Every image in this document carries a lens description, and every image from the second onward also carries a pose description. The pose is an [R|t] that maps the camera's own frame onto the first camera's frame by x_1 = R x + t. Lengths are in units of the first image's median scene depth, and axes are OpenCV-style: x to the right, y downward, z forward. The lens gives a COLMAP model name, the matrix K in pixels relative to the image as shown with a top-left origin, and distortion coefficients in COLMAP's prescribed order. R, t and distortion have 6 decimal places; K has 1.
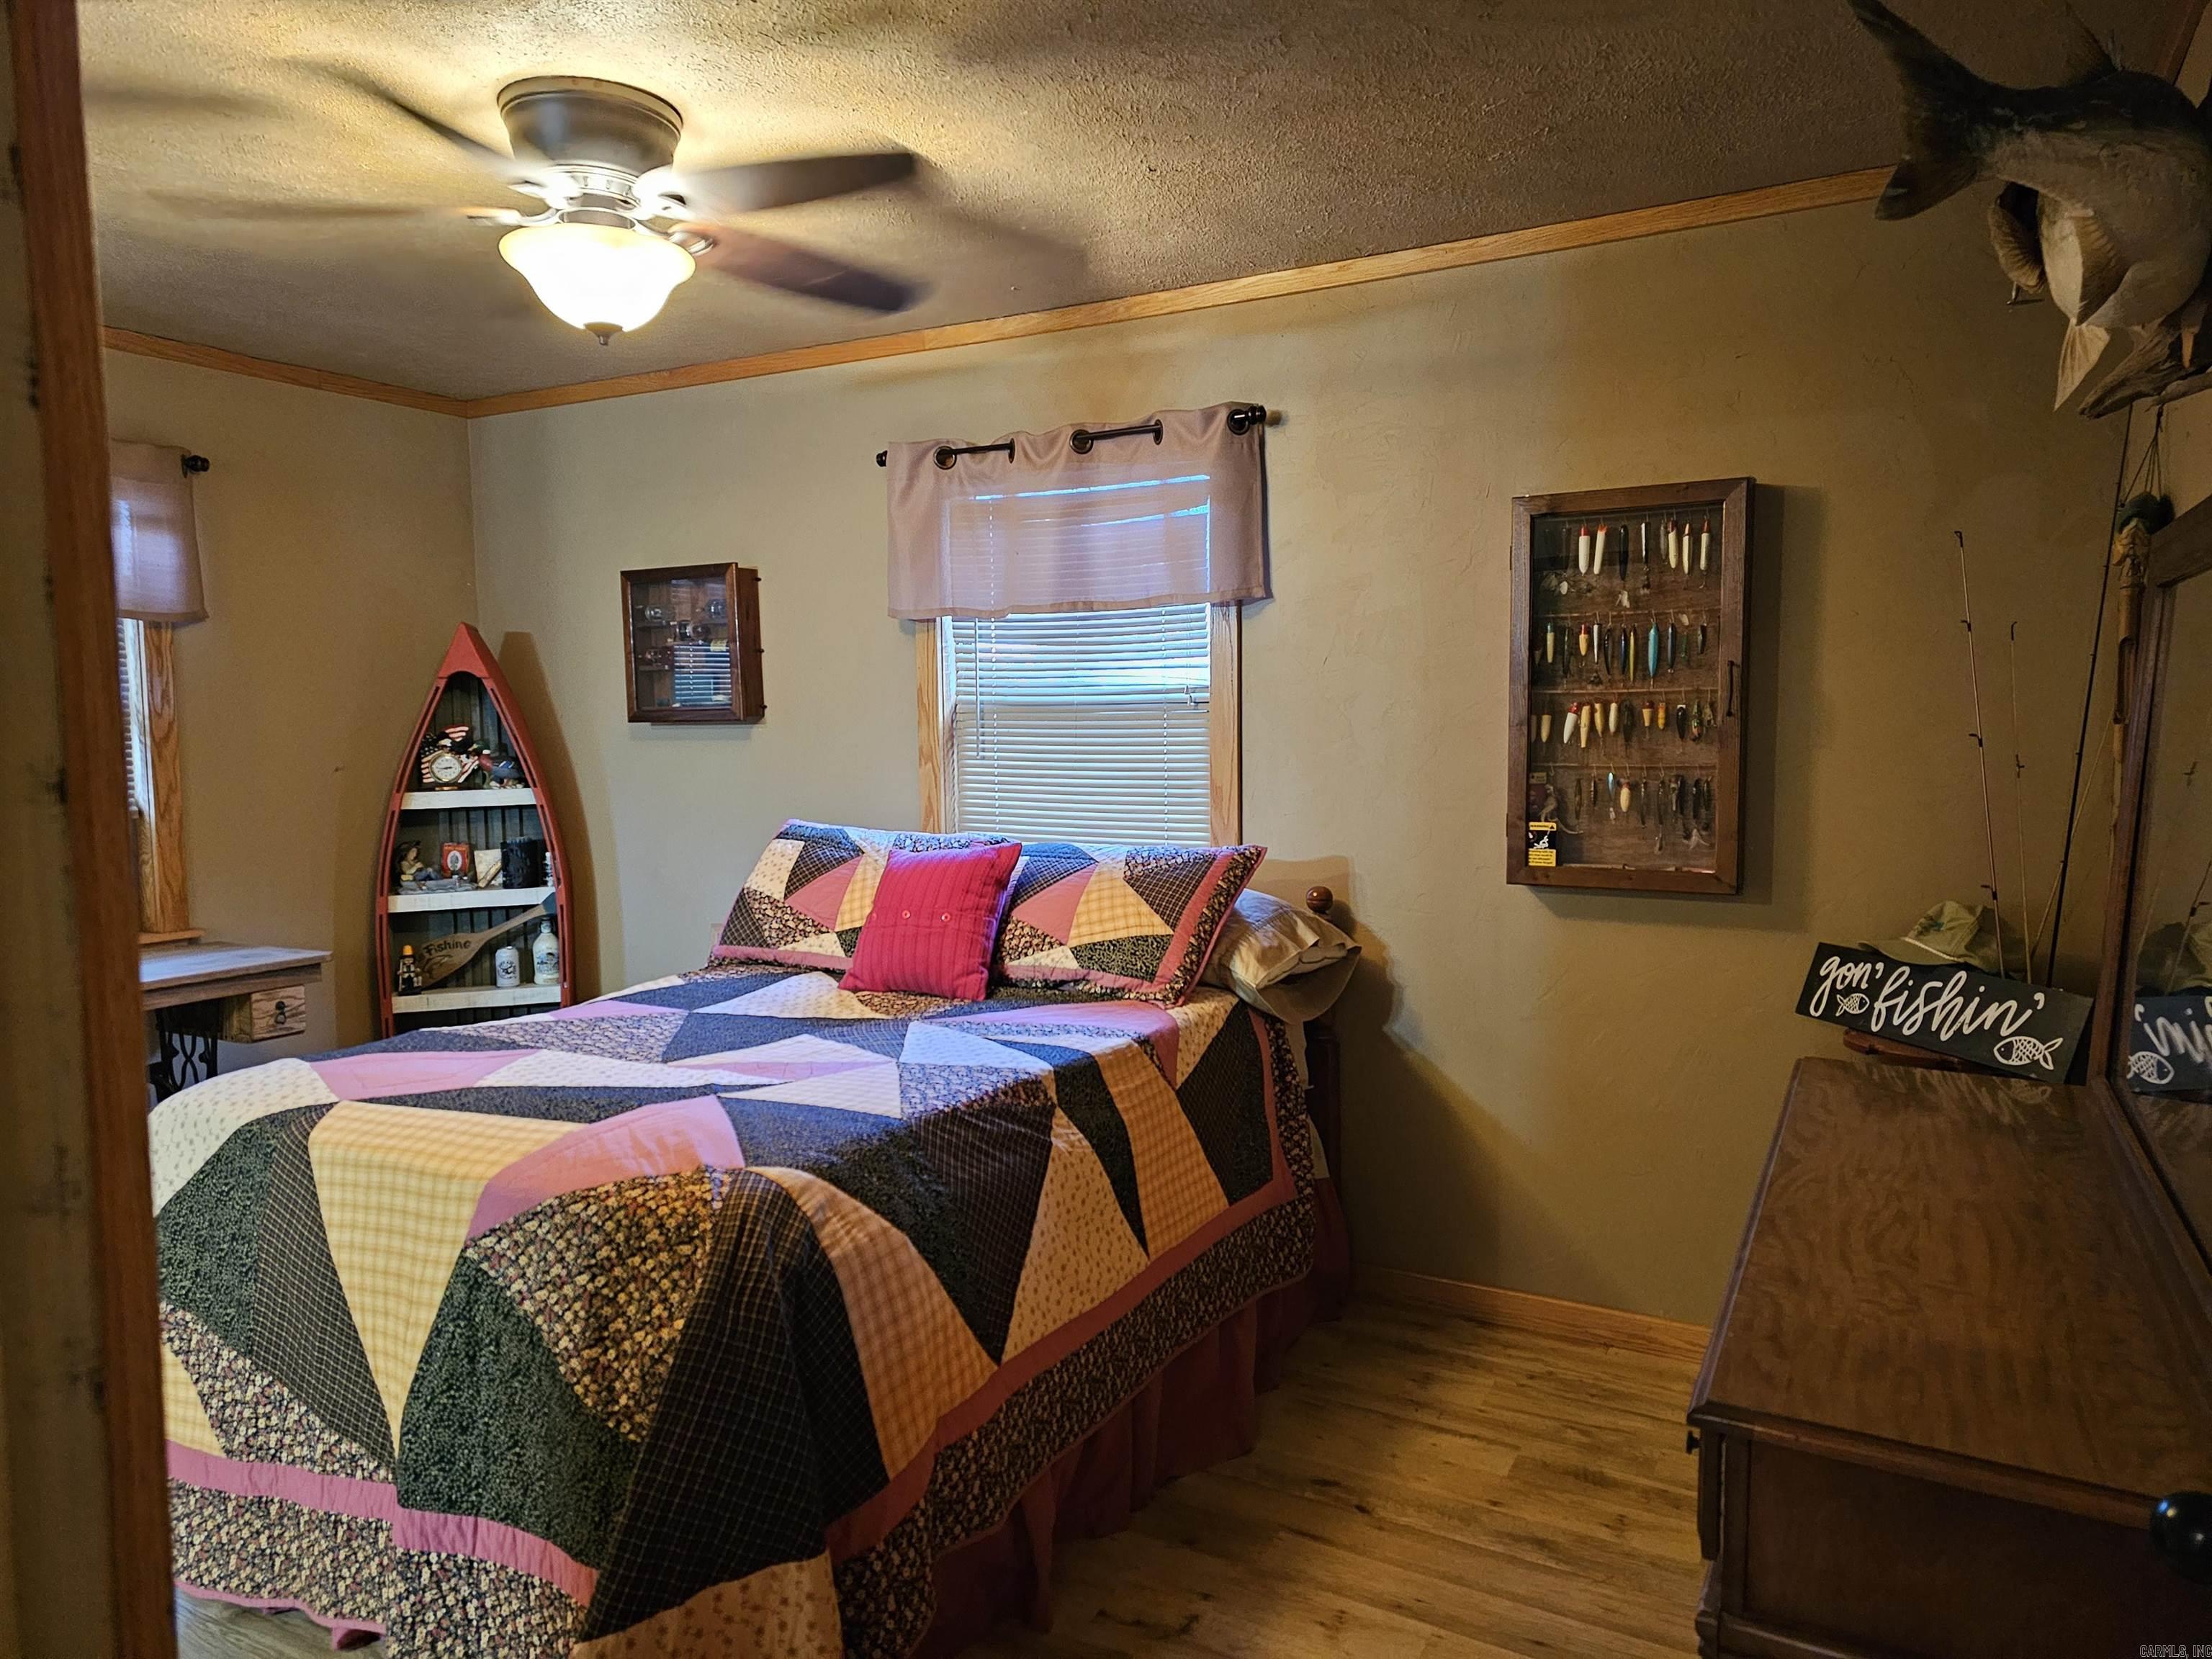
lens RADIAL K [[1480.2, 0, 1091.2], [0, 1480.2, 824.4], [0, 0, 1]] dist [0.065995, -0.041885]
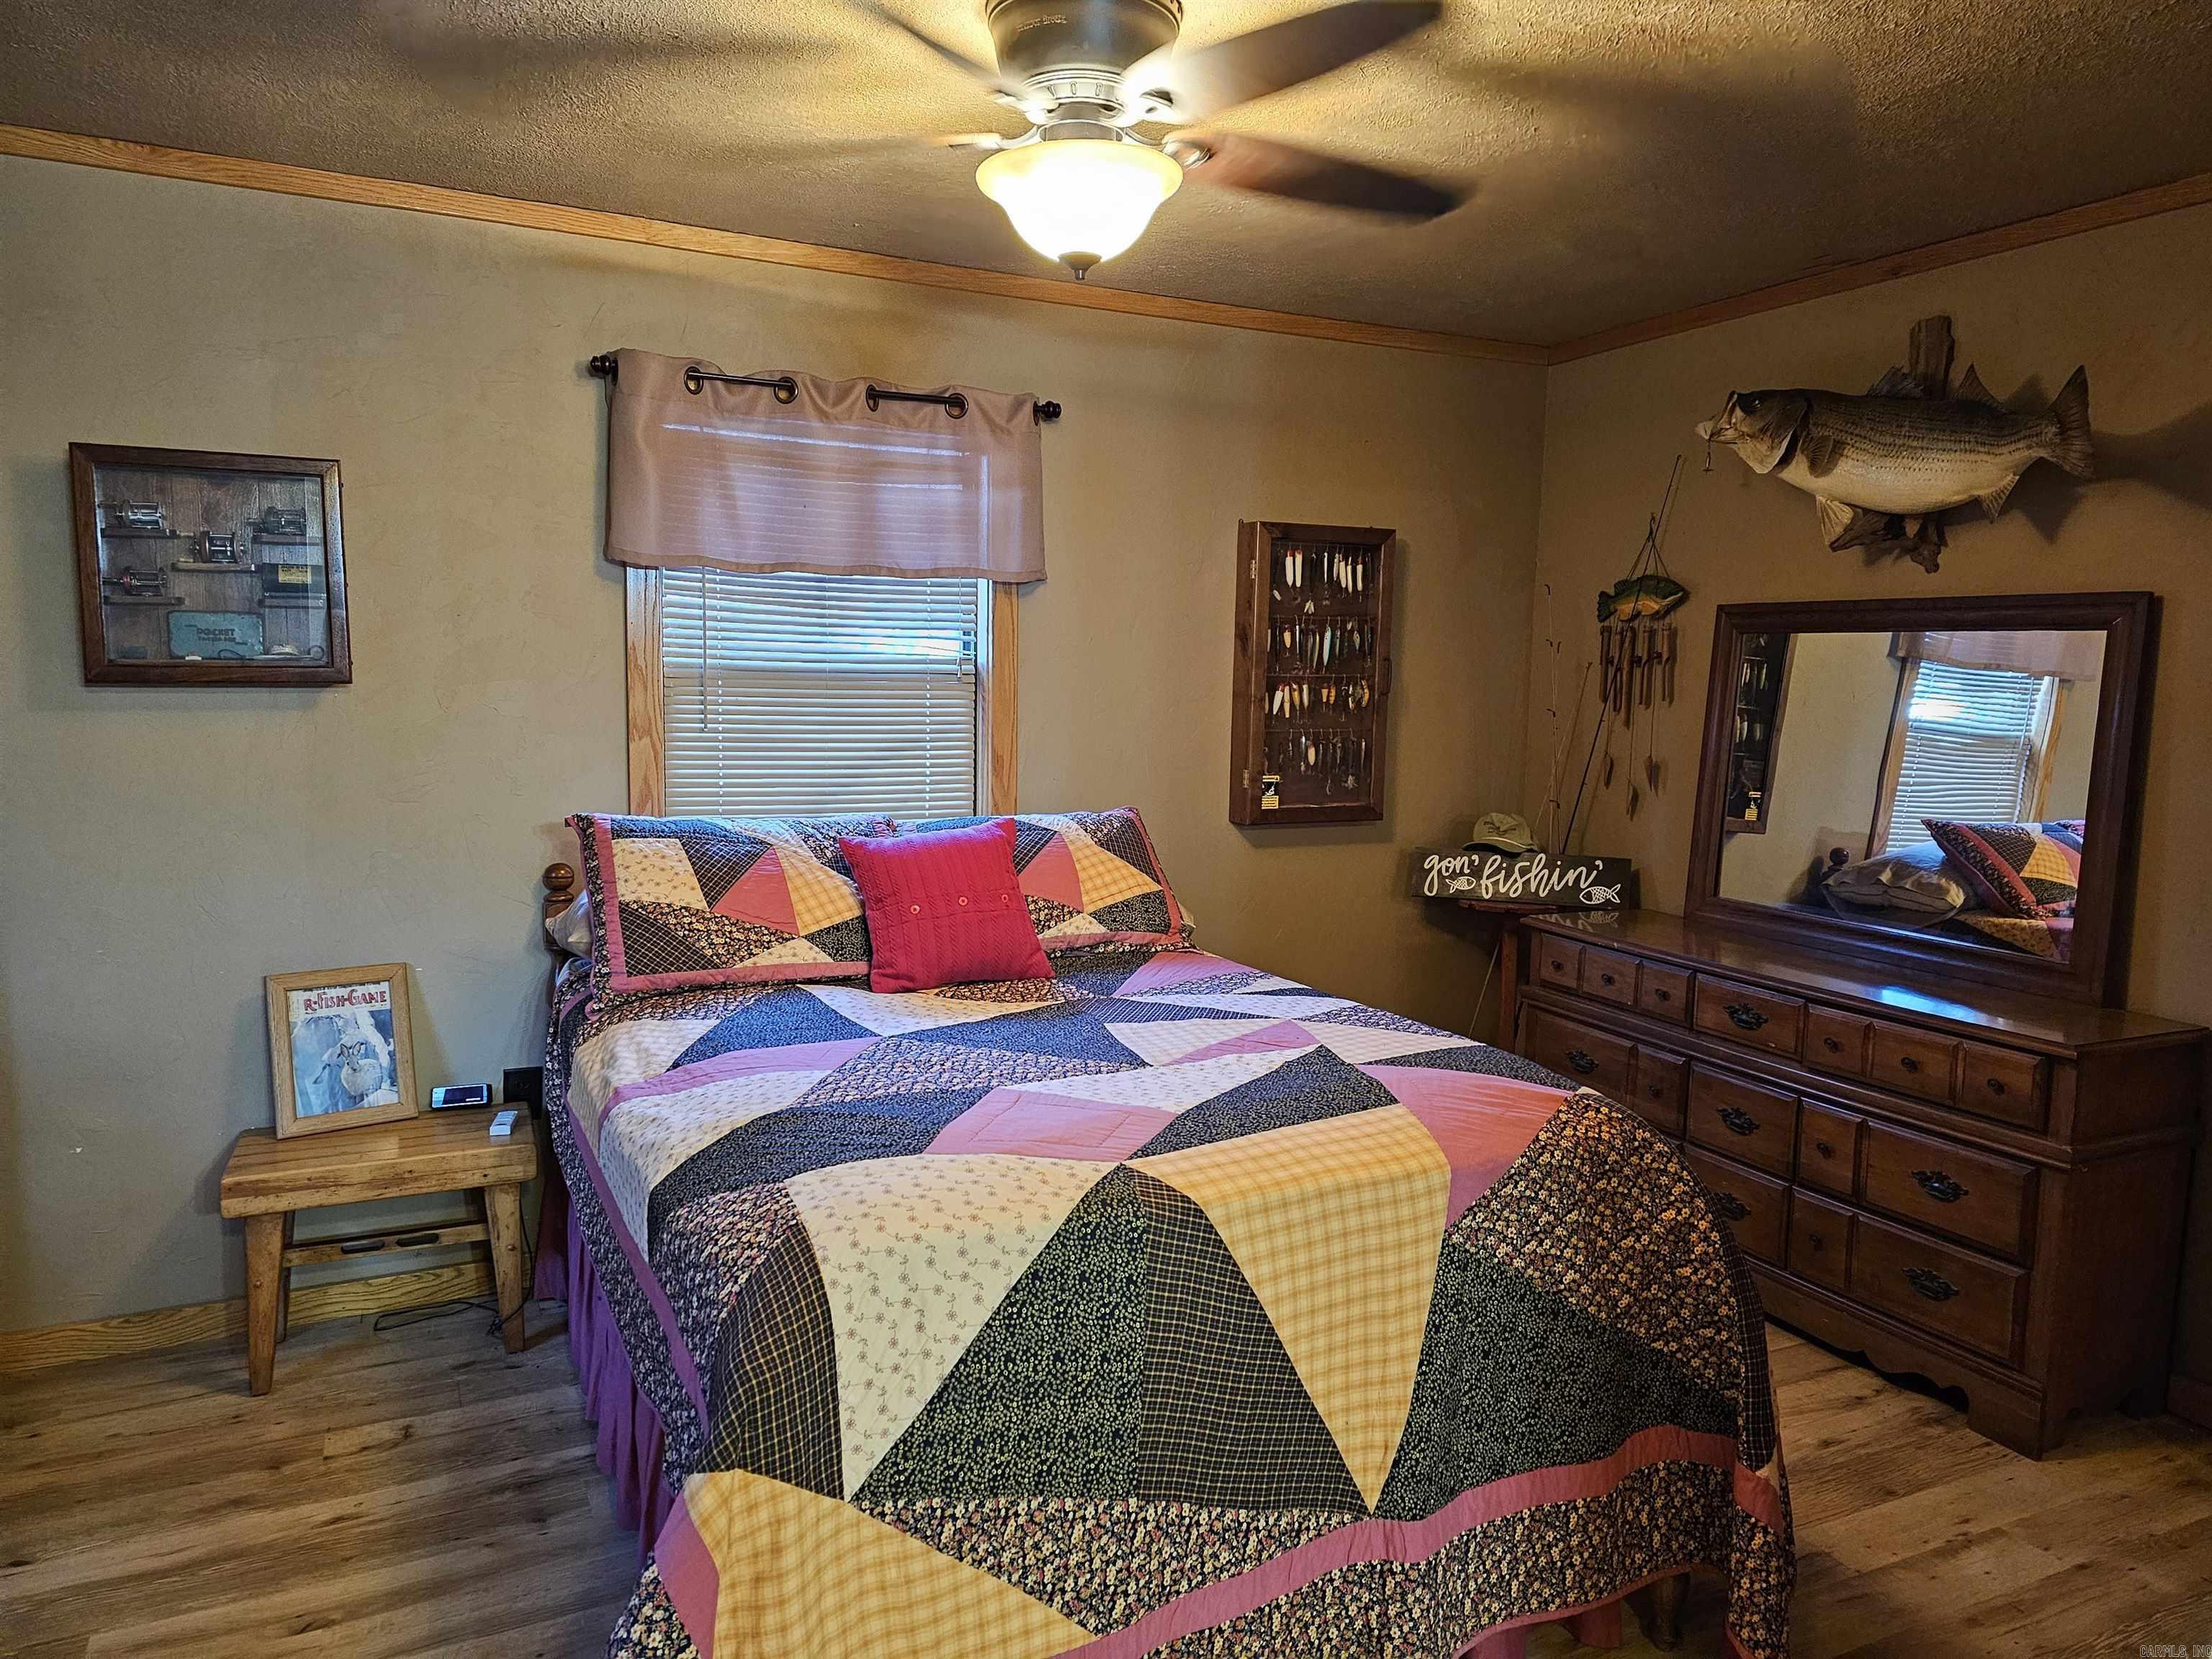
lens RADIAL K [[1480.2, 0, 1106.4], [0, 1480.2, 827.6], [0, 0, 1]] dist [0.065995, -0.041885]
pose [[0.568422, -0.070921, 0.819675, -0.724822], [0.042341, 0.997479, 0.056943, -0.030642], [-0.821647, 0.002338, 0.569992, 0.333181]]
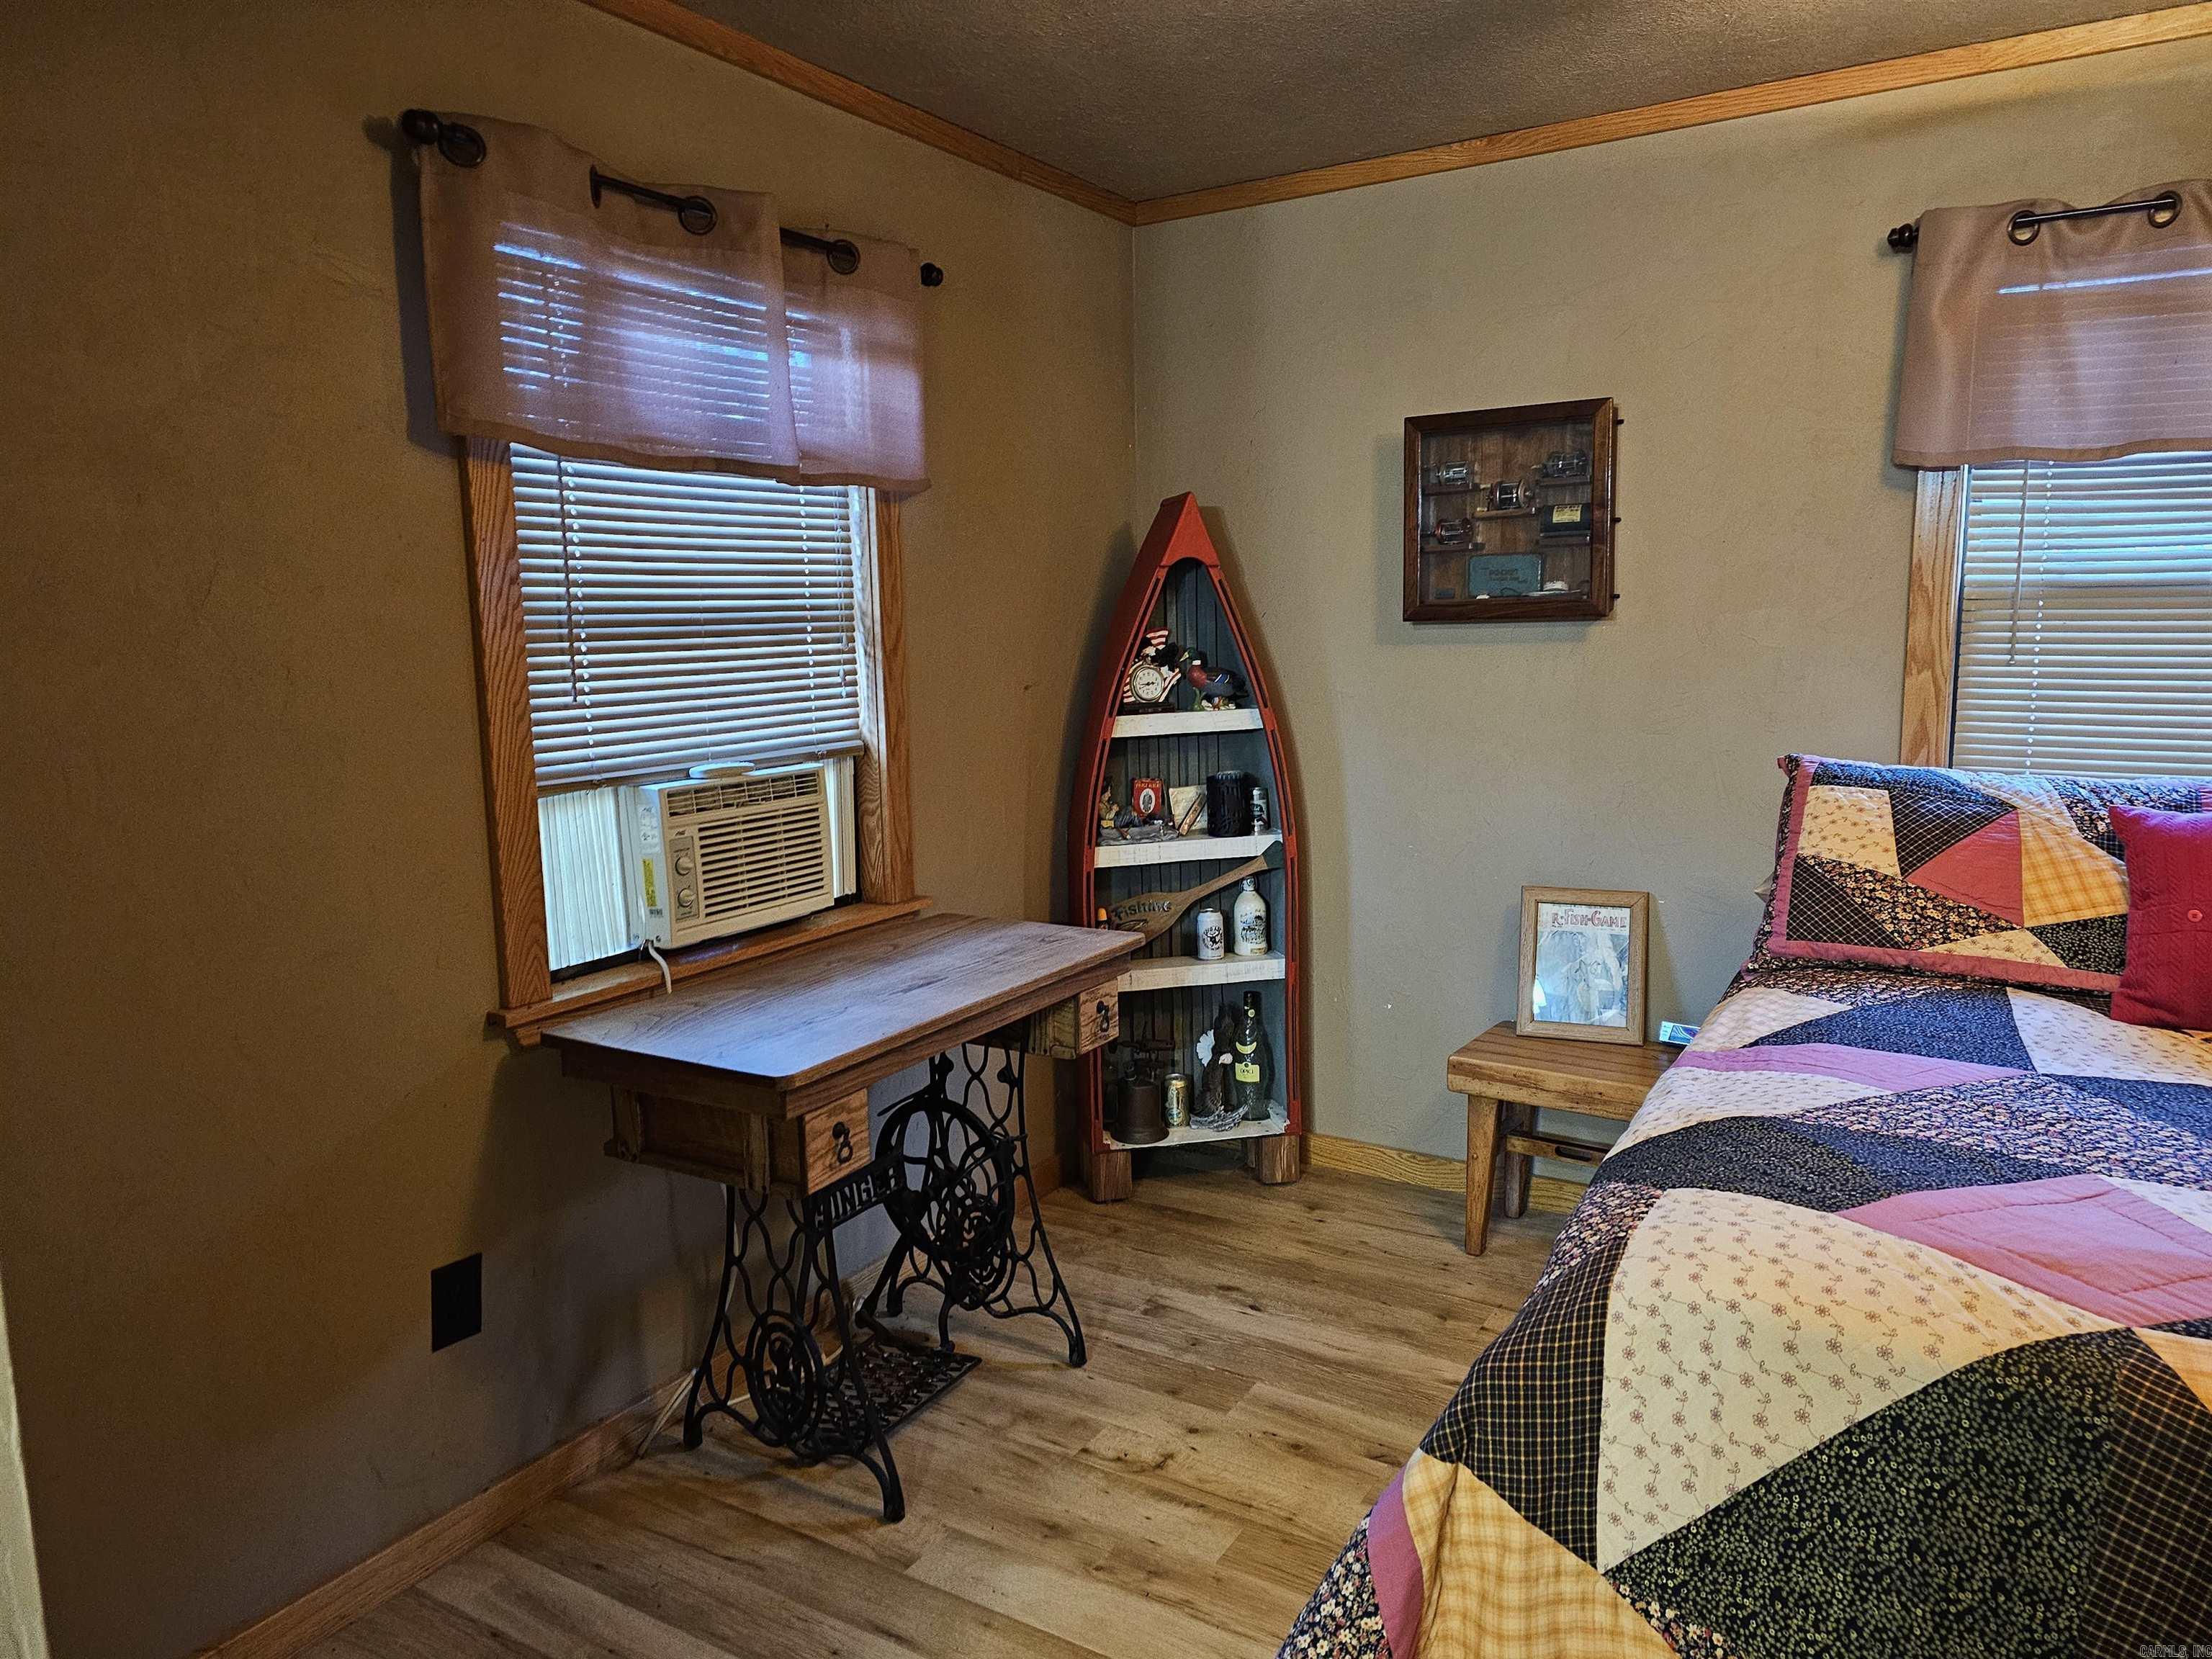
lens RADIAL K [[1480.2, 0, 1109.2], [0, 1480.2, 813.8], [0, 0, 1]] dist [0.065995, -0.041885]
pose [[0.999274, -0.003383, -0.037947, -0.525559], [0.005802, 0.997946, 0.063804, -0.023777], [0.037653, -0.063978, 0.997241, 0.281182]]
